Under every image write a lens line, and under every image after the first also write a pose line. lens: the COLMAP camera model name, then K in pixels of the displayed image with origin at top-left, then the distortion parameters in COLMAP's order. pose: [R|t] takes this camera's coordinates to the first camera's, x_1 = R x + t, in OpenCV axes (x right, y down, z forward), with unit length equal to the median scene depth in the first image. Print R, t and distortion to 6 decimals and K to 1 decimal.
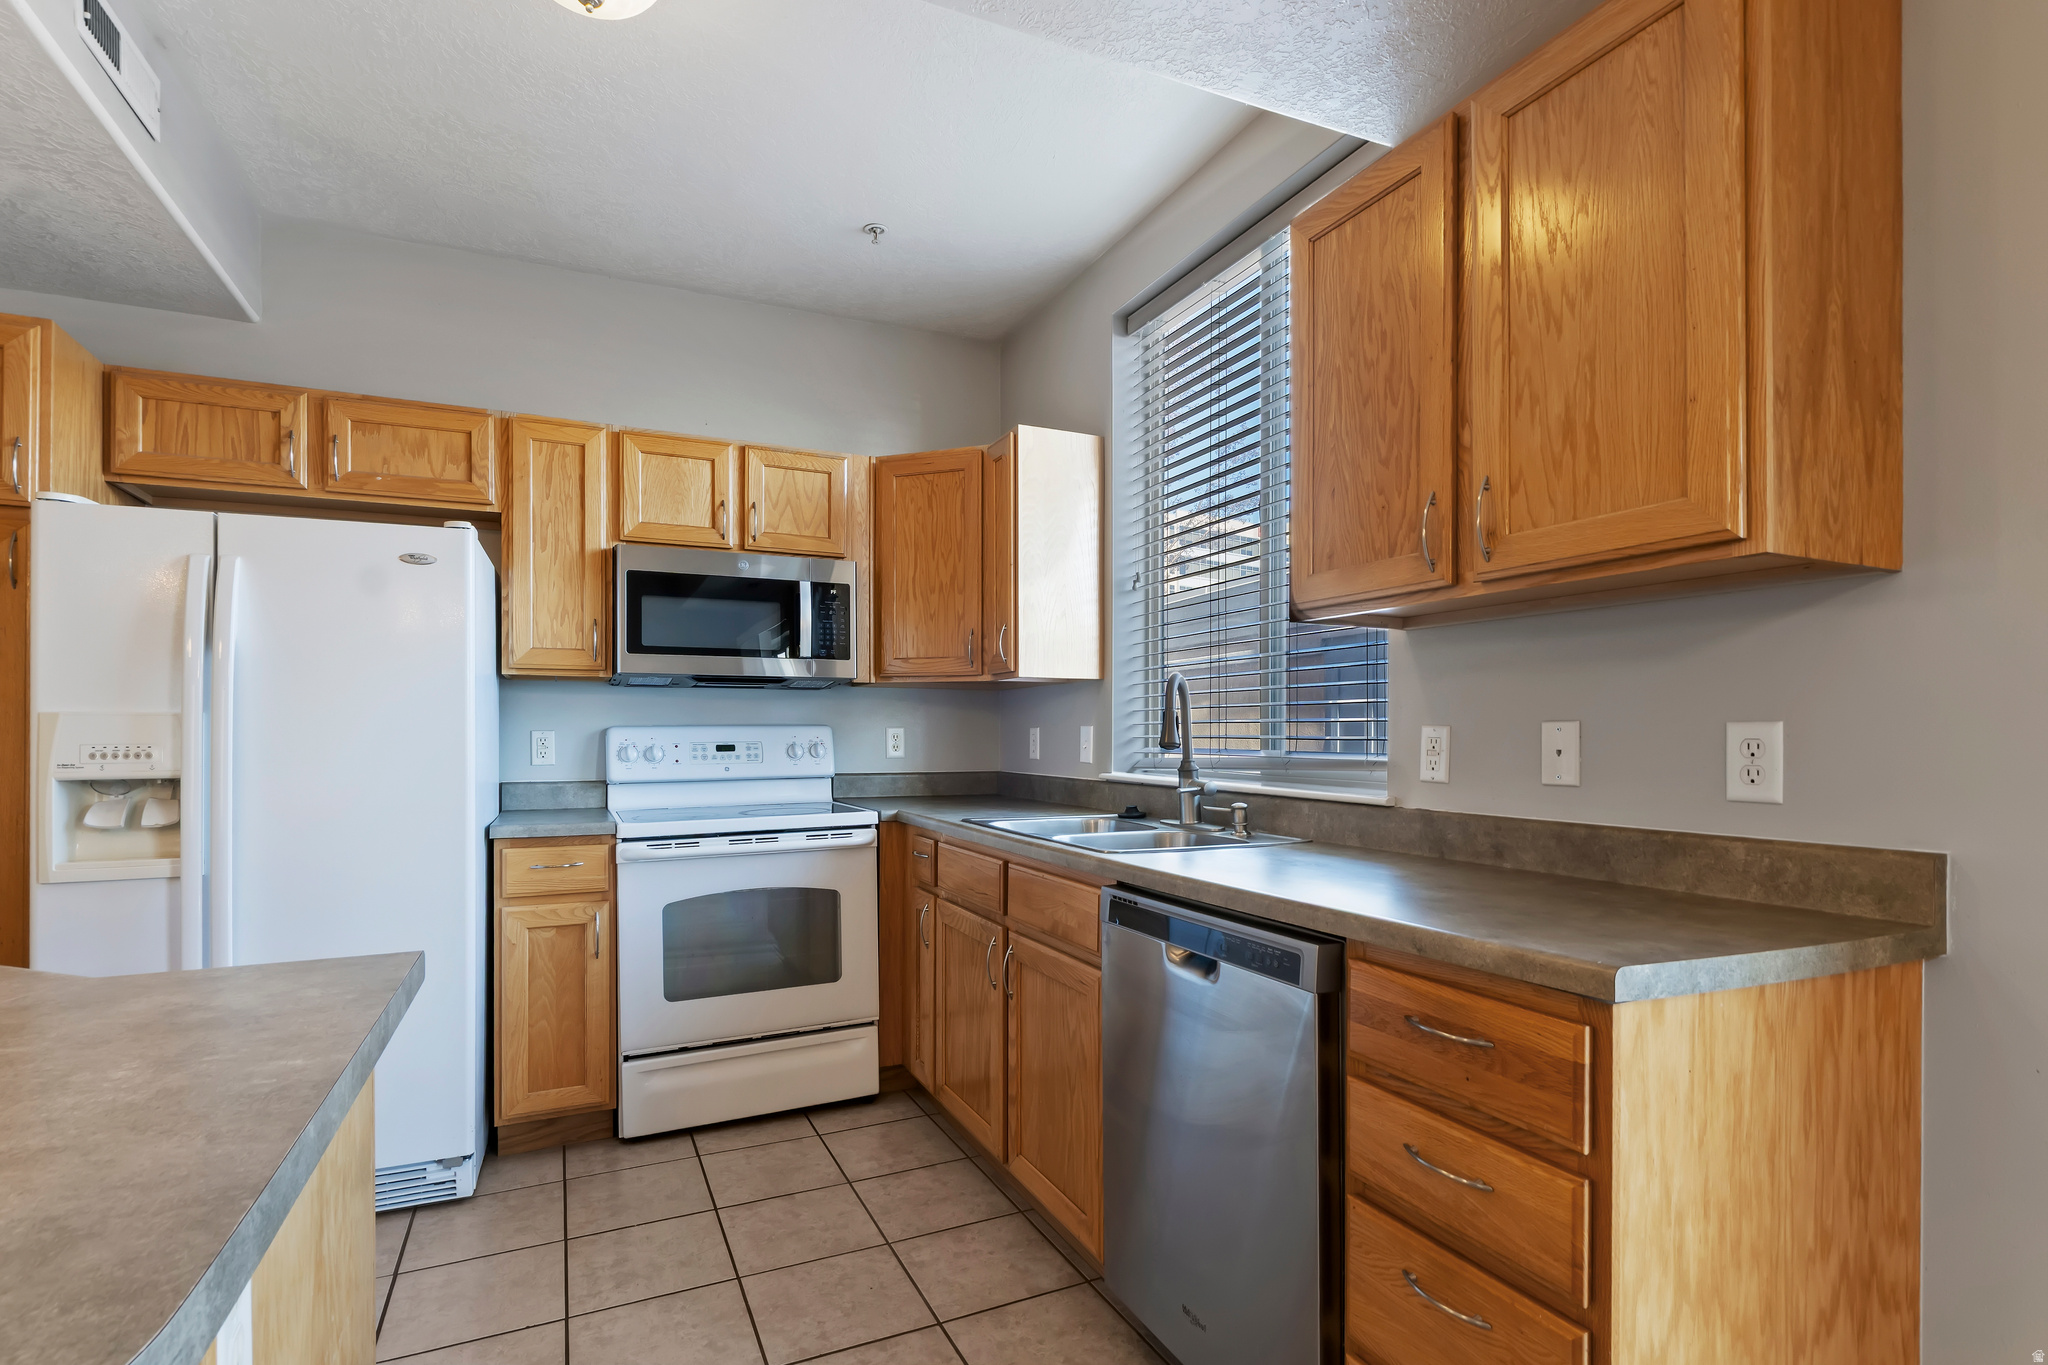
lens RADIAL K [[1001.6, 0, 1003.6], [0, 1001.6, 728.4], [0, 0, 1]] dist [-0.000257, 0.000020]
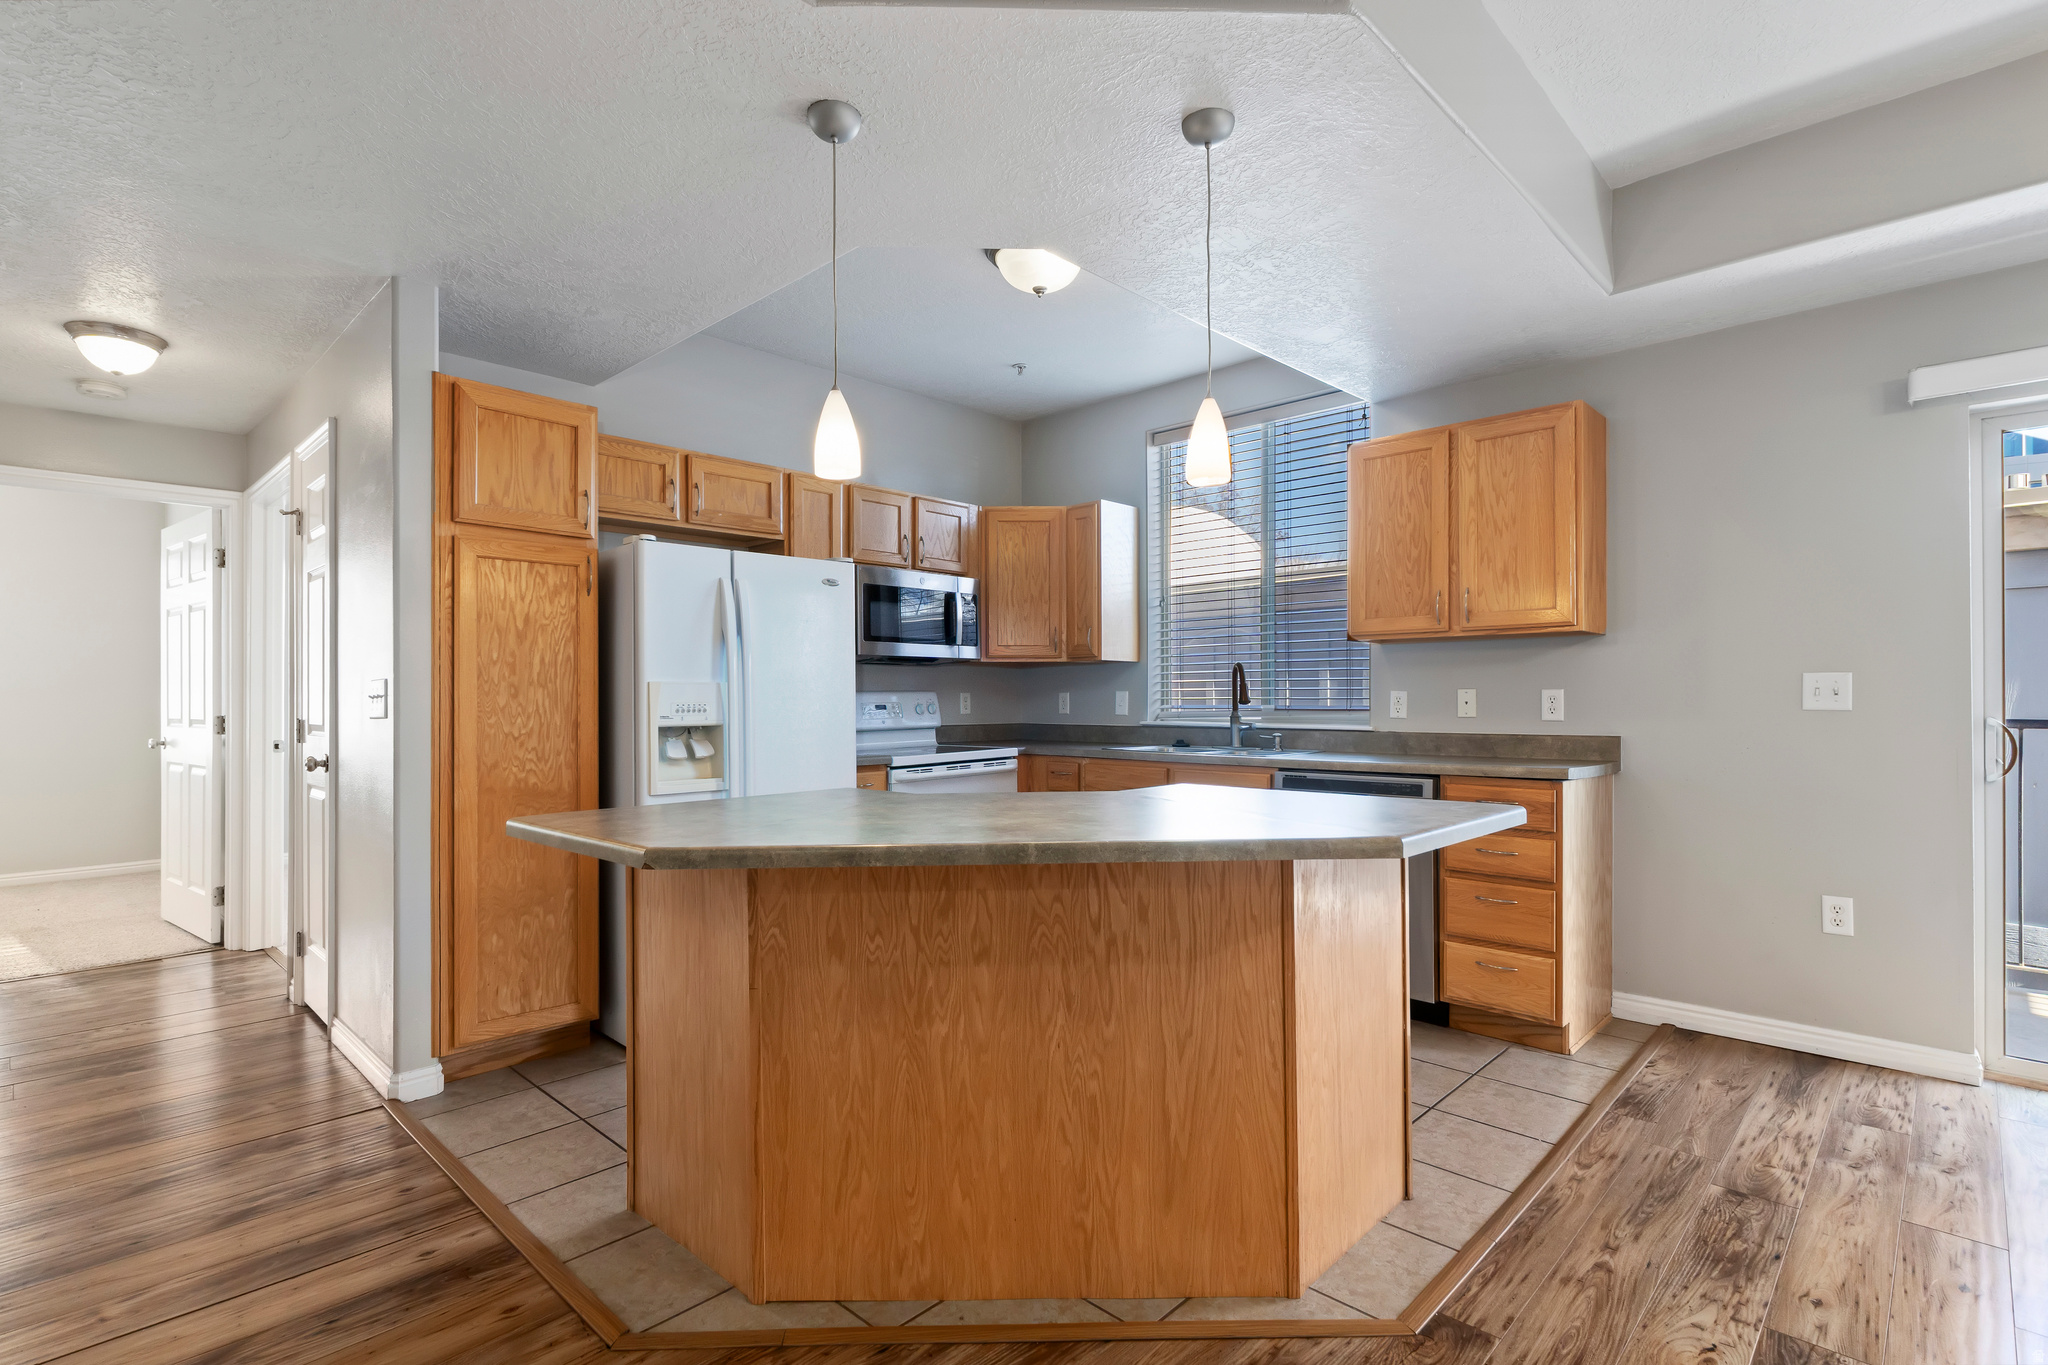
lens RADIAL K [[983.6, 0, 1023.6], [0, 983.6, 696.8], [0, 0, 1]] dist [0.002473, 0.000341]
pose [[0.932273, -0.002319, 0.361748, -0.774760], [0.001668, 0.999996, 0.002113, 0.002872], [-0.361752, -0.001366, 0.932273, -0.463764]]
